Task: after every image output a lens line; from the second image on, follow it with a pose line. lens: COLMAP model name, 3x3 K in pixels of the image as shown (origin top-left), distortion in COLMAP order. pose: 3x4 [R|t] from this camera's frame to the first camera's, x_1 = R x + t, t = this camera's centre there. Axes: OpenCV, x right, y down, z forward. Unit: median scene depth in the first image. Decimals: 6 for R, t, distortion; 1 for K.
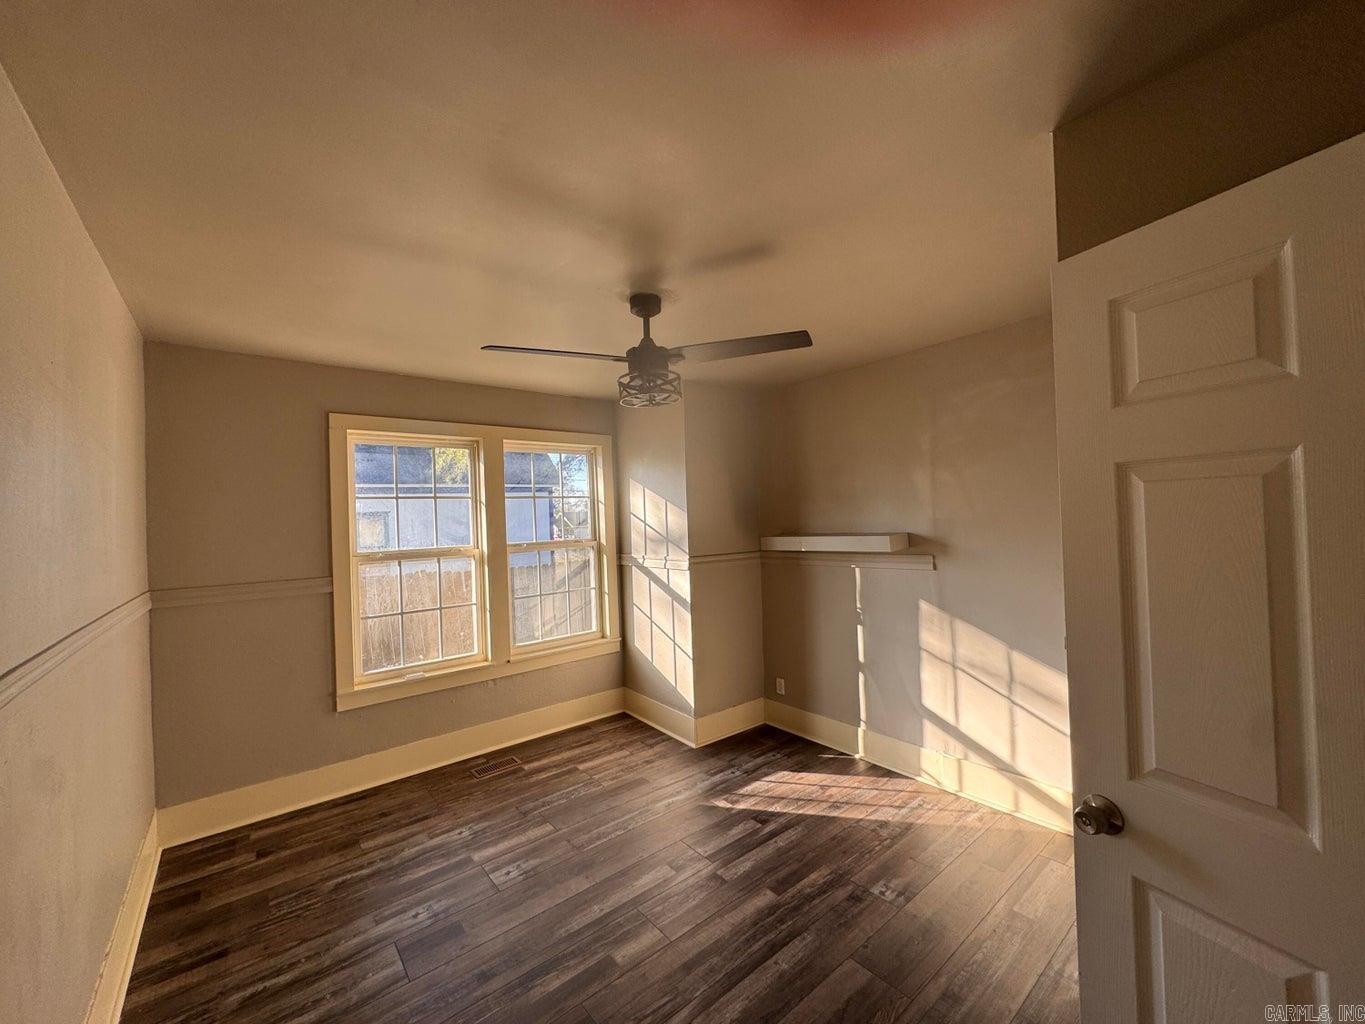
lens RADIAL K [[539.9, 0, 677.6], [0, 539.9, 510.5], [0, 0, 1]] dist [-0.002329, 0.000132]
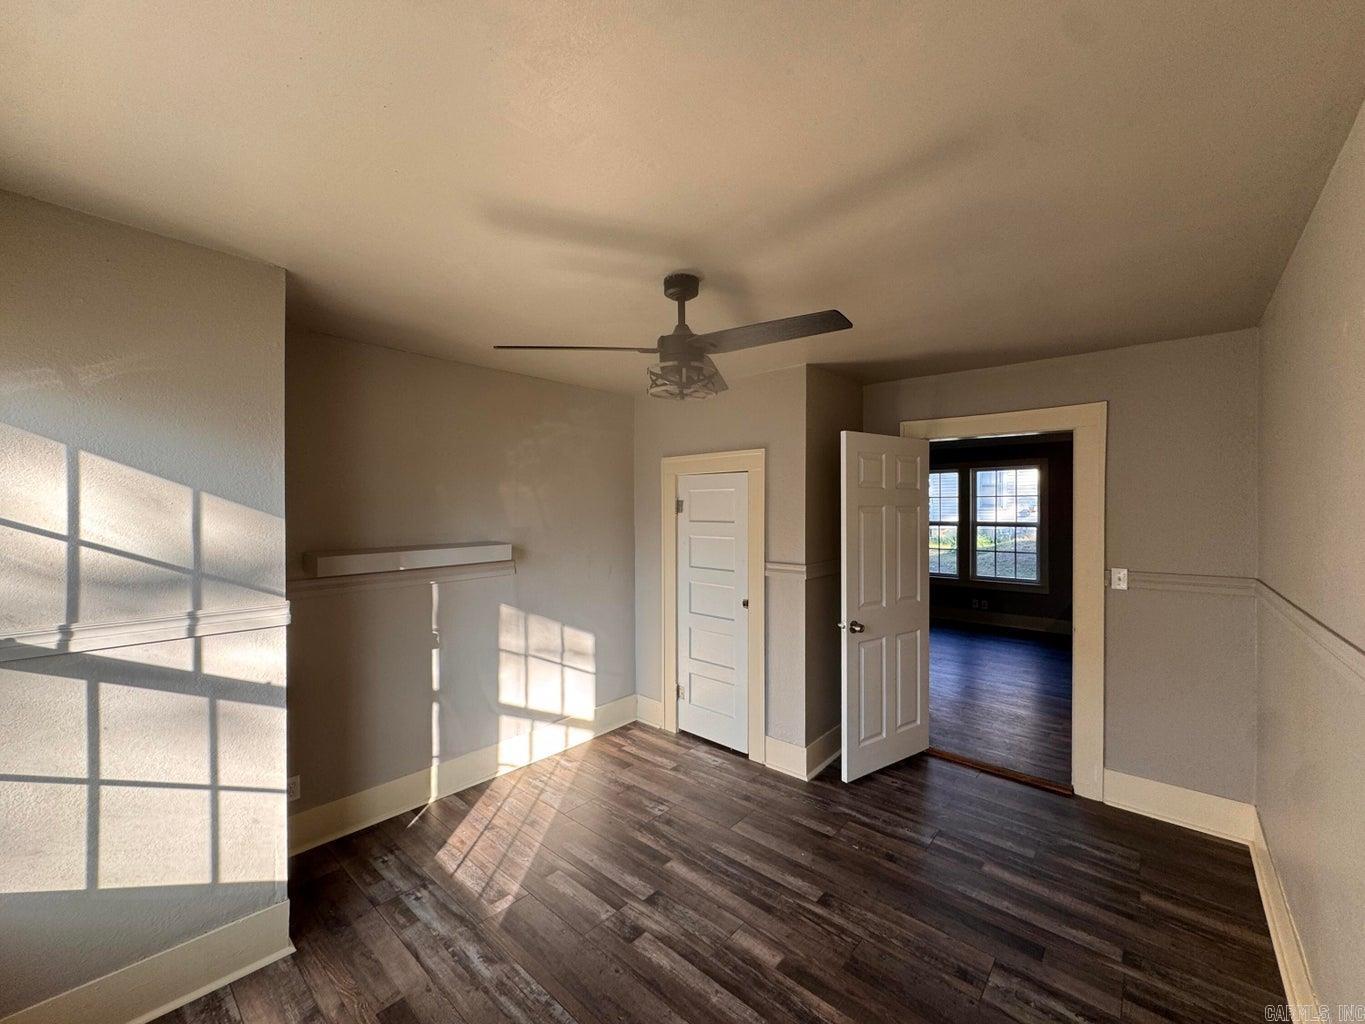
lens RADIAL K [[539.9, 0, 681.6], [0, 539.9, 506.1], [0, 0, 1]] dist [-0.002329, 0.000132]
pose [[-0.162289, 0.045282, 0.985704, -0.691729], [-0.009605, 0.998827, -0.047466, 0.016346], [-0.986696, -0.017171, -0.161664, 0.836712]]
